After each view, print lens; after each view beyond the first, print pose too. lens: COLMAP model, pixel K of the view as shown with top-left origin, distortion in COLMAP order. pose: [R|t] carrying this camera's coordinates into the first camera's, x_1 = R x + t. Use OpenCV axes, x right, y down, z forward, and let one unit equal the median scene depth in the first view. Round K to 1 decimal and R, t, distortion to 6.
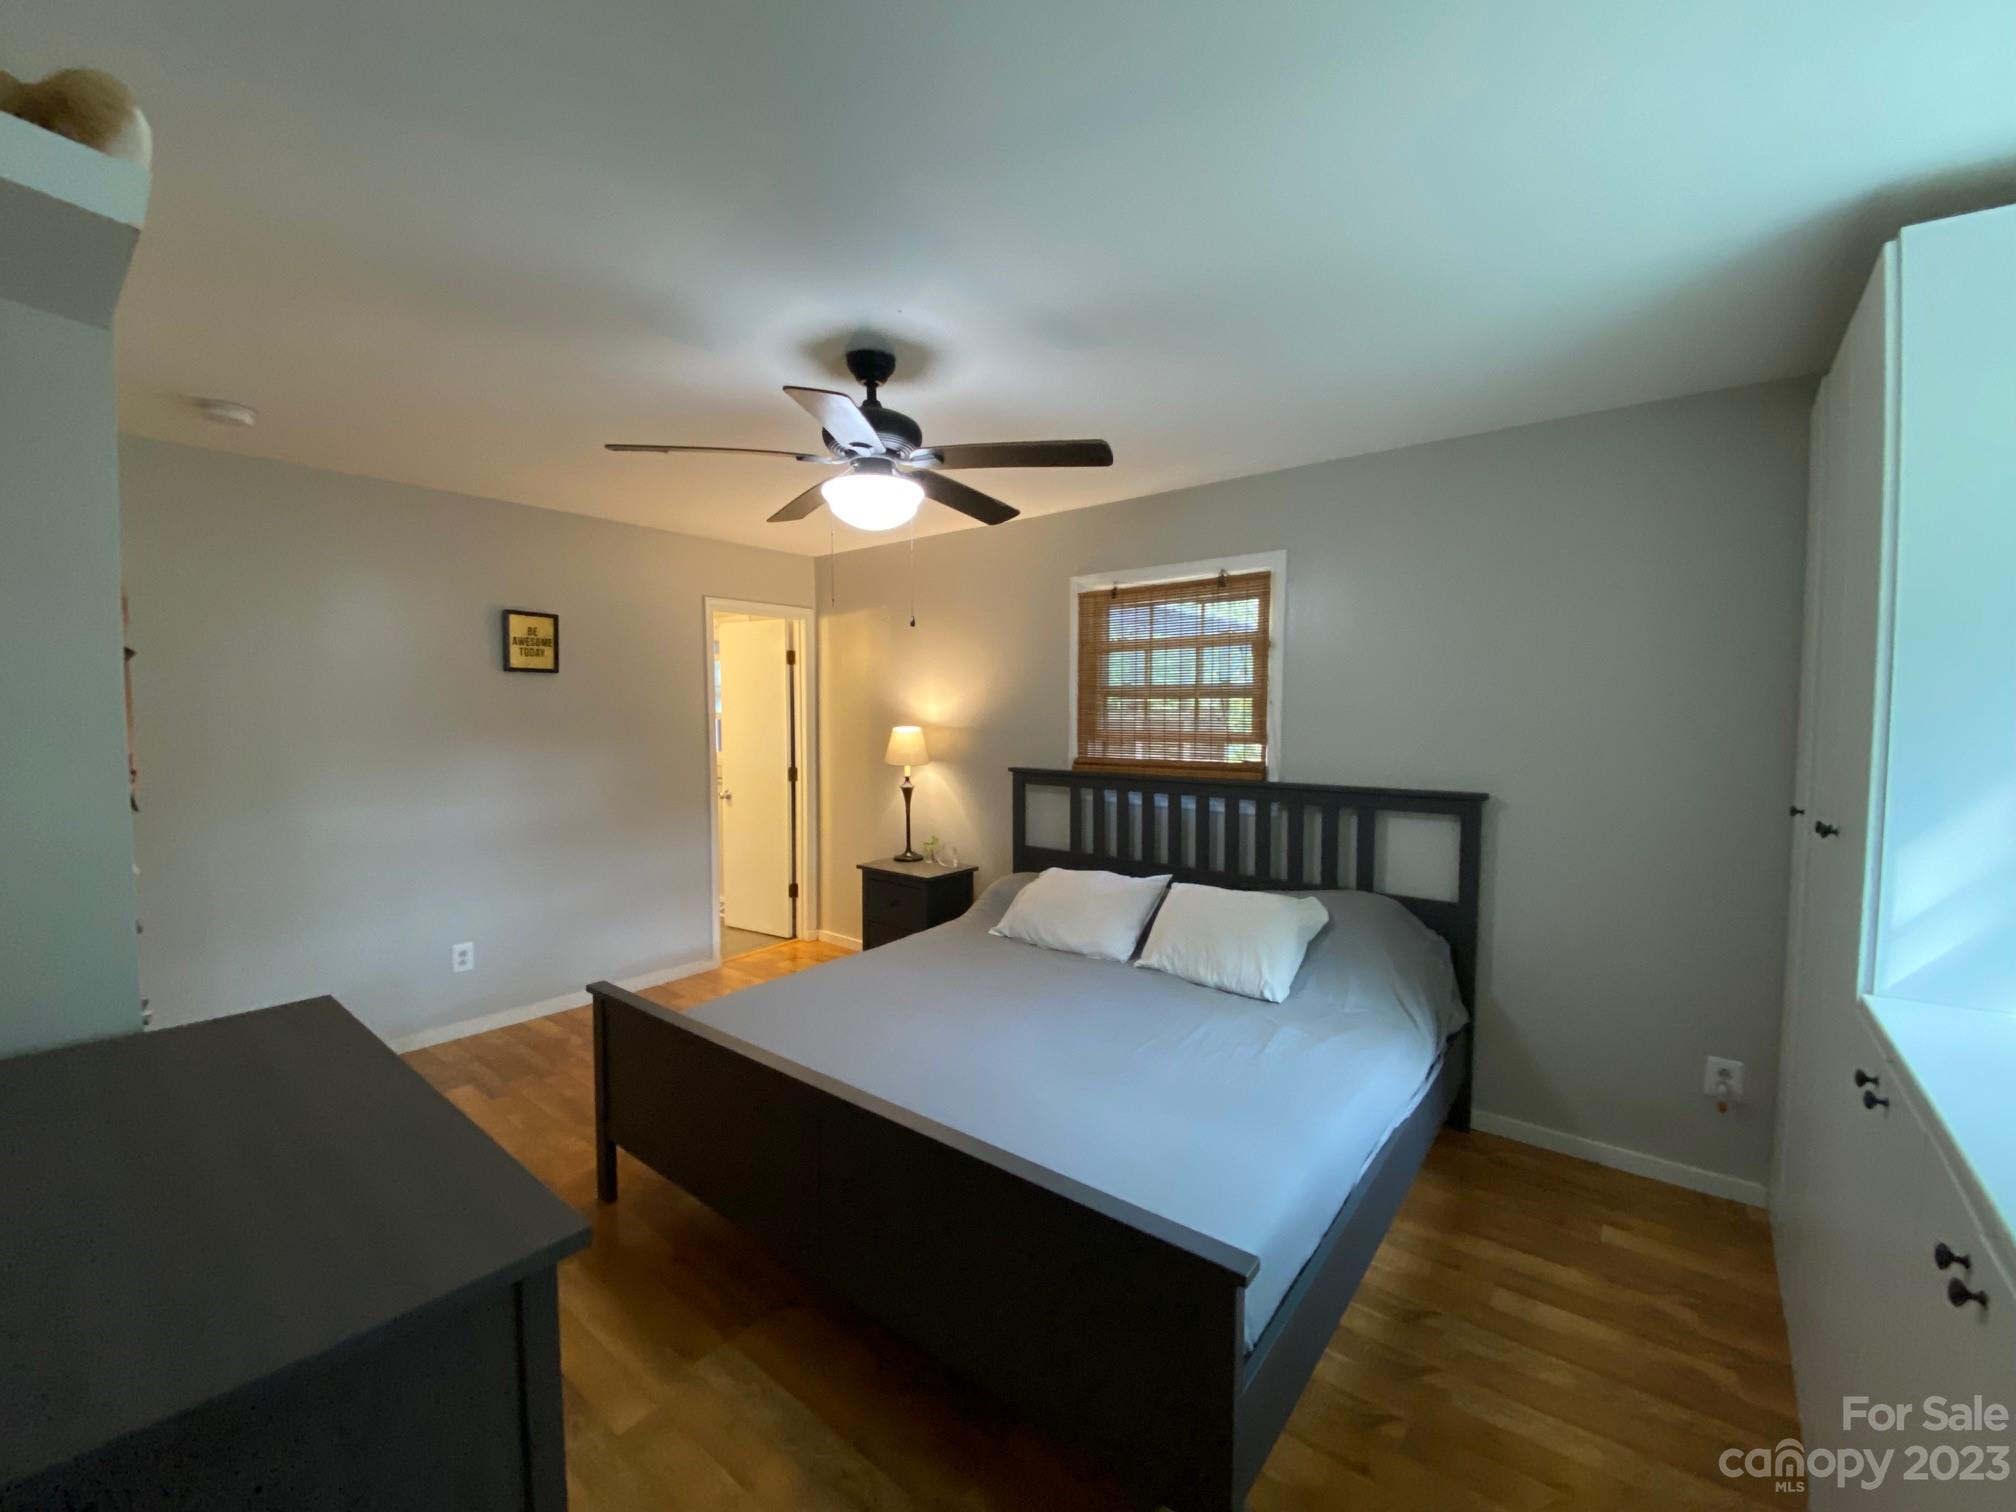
lens RADIAL K [[814.1, 0, 1001.8], [0, 814.1, 754.8], [0, 0, 1]] dist [0.029115, -0.023885]
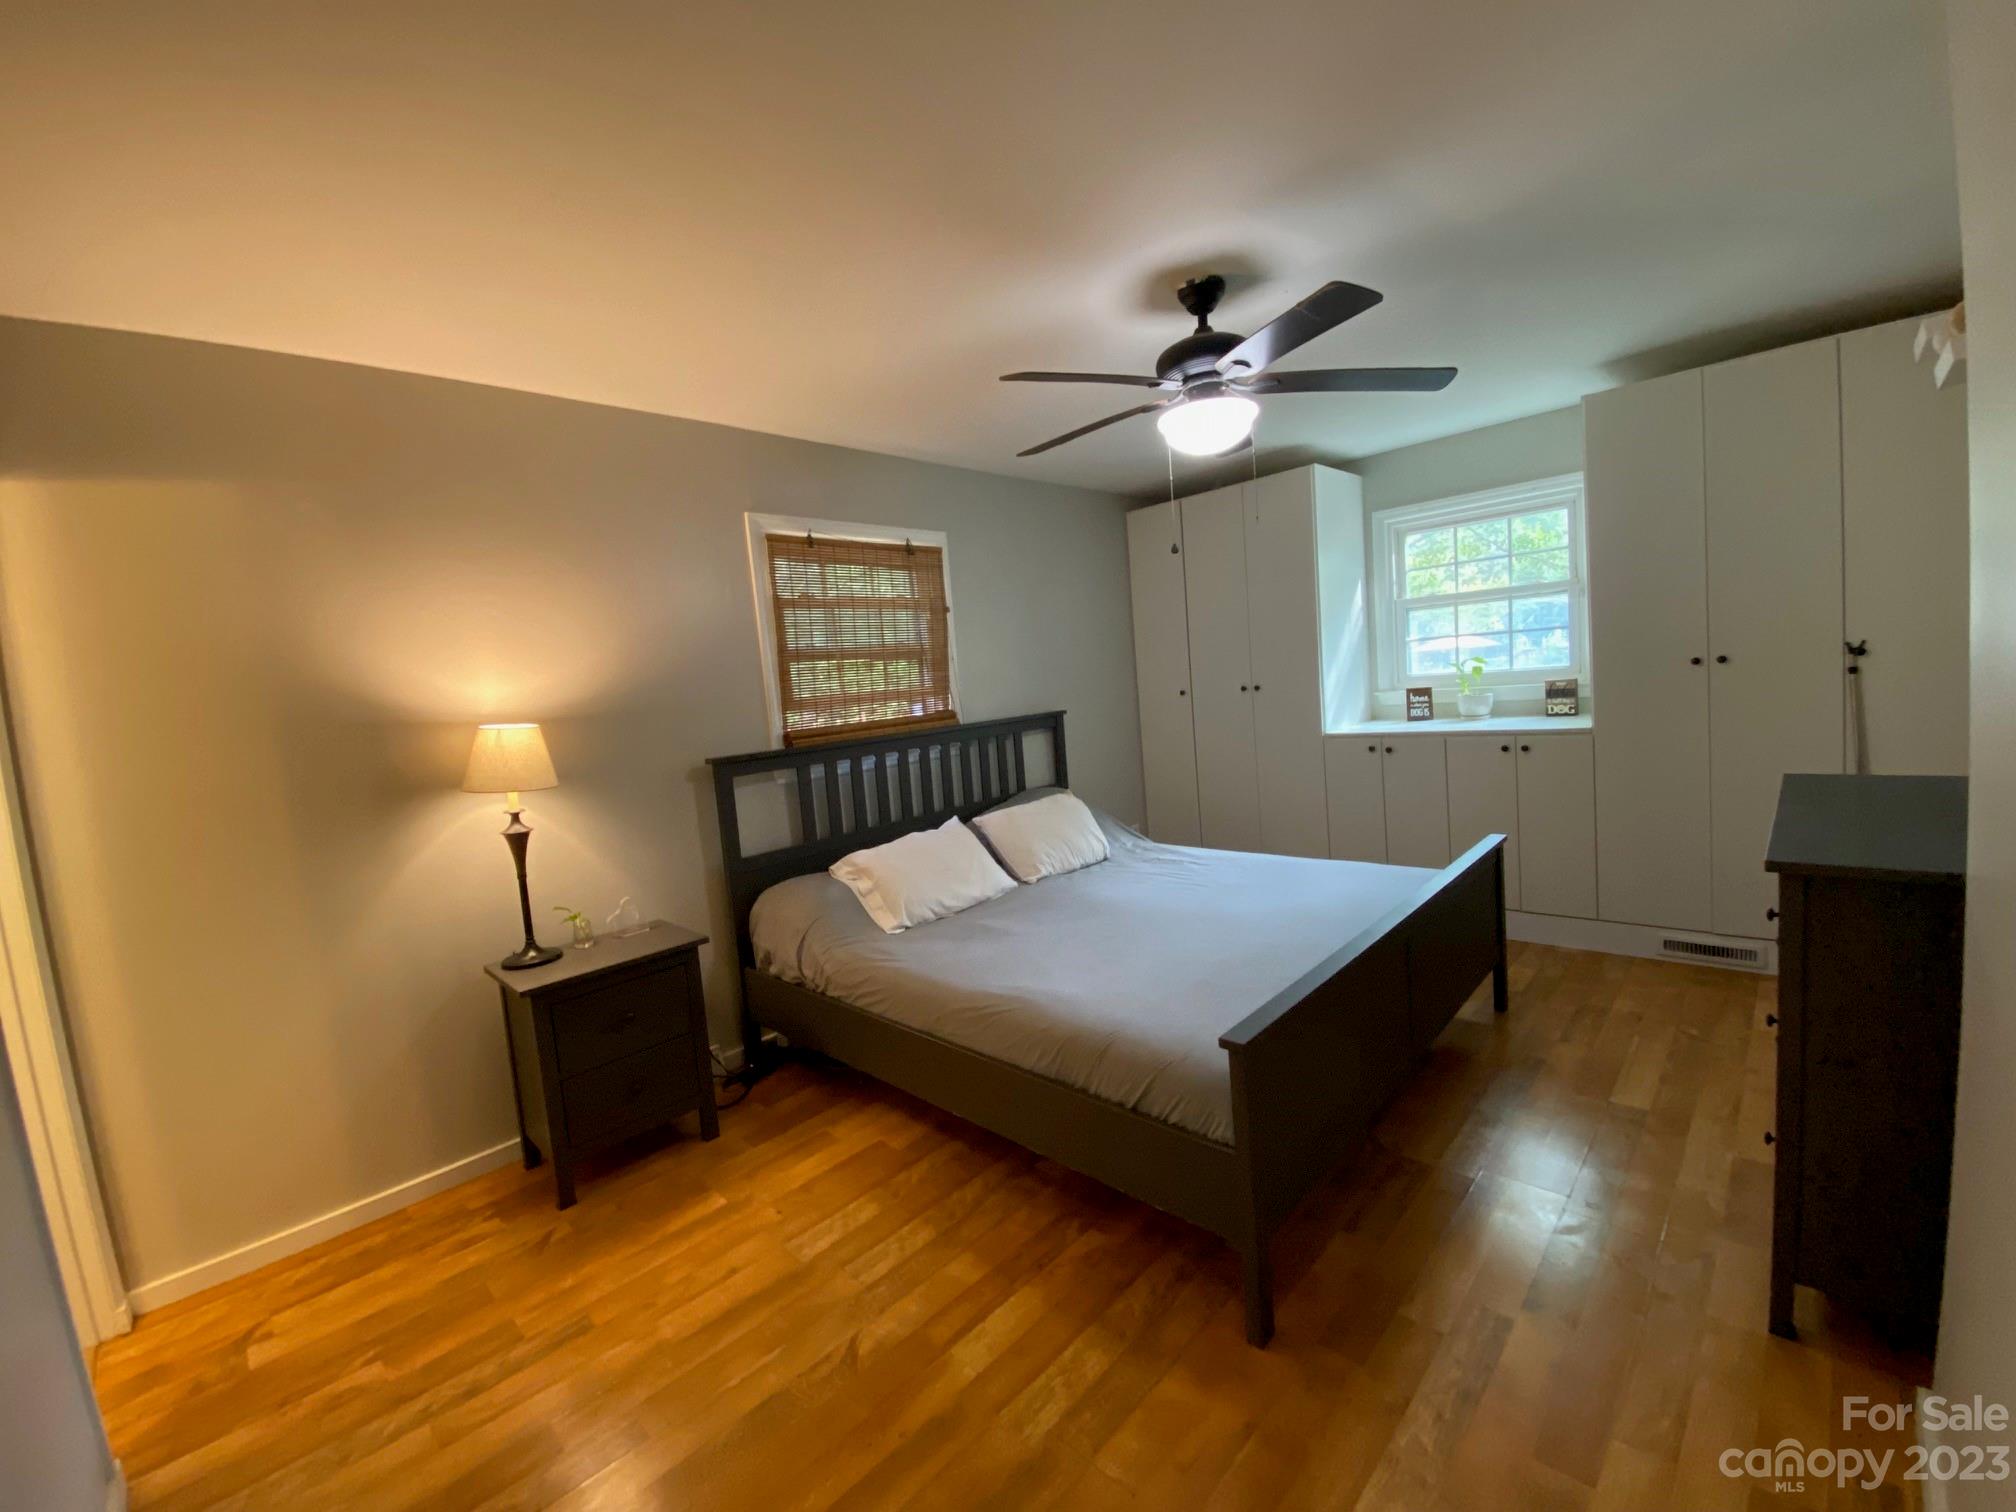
lens RADIAL K [[816.6, 0, 1019.7], [0, 816.6, 763.3], [0, 0, 1]] dist [0.019740, -0.024531]
pose [[0.053873, -0.110558, 0.992408, -0.760783], [0.135880, 0.985419, 0.102403, -0.019432], [-0.989260, 0.129331, 0.068110, 0.735054]]
